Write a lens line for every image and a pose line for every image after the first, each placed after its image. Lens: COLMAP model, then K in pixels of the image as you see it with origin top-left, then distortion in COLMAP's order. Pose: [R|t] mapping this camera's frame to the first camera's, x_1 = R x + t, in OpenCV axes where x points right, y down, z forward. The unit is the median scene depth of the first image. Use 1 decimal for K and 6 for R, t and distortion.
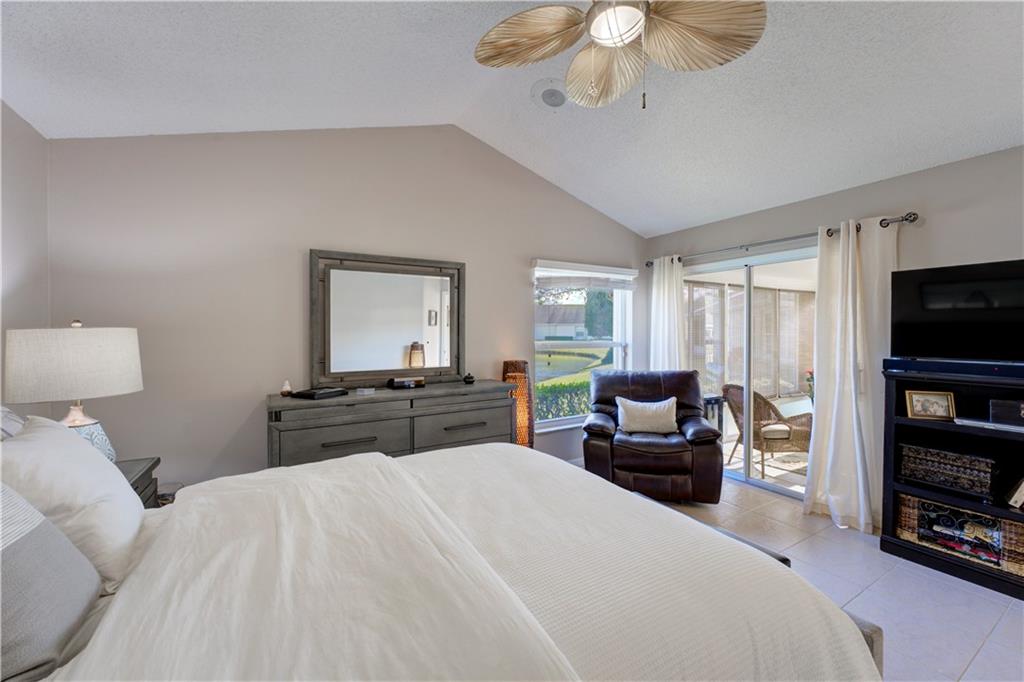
lens RADIAL K [[414.1, 0, 515.3], [0, 414.1, 334.0], [0, 0, 1]] dist [0.000777, 0.000191]
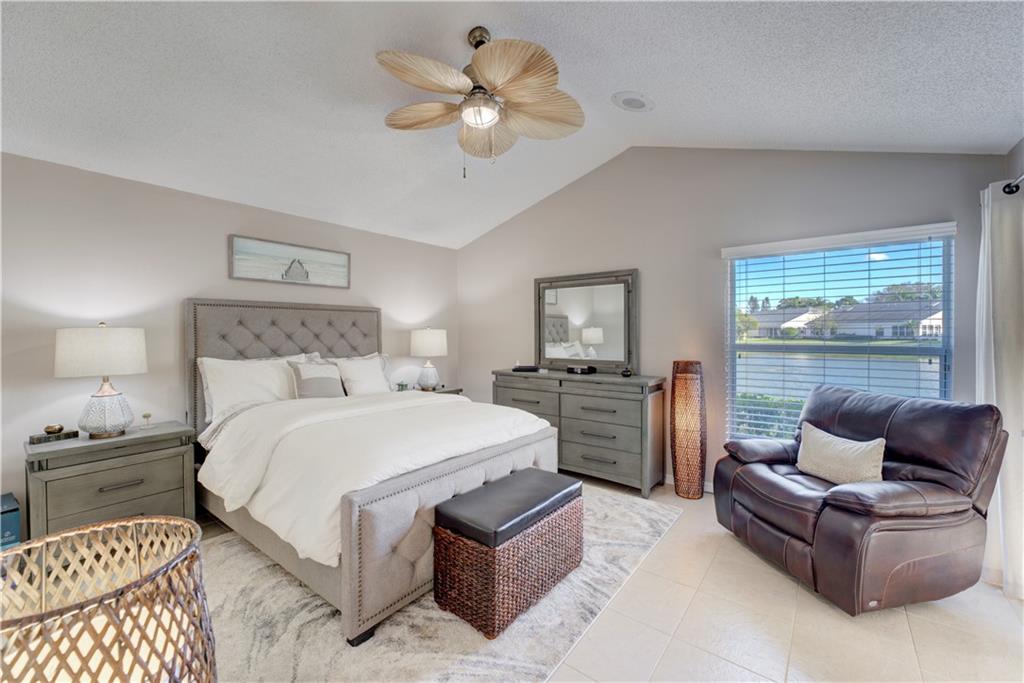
lens RADIAL K [[414.1, 0, 515.3], [0, 414.1, 334.5], [0, 0, 1]] dist [0.000777, 0.000191]
pose [[0.356993, 0.003524, -0.934100, 0.853497], [-0.003280, 0.999991, 0.002519, 0.003584], [0.934101, 0.002164, 0.357002, 0.327212]]
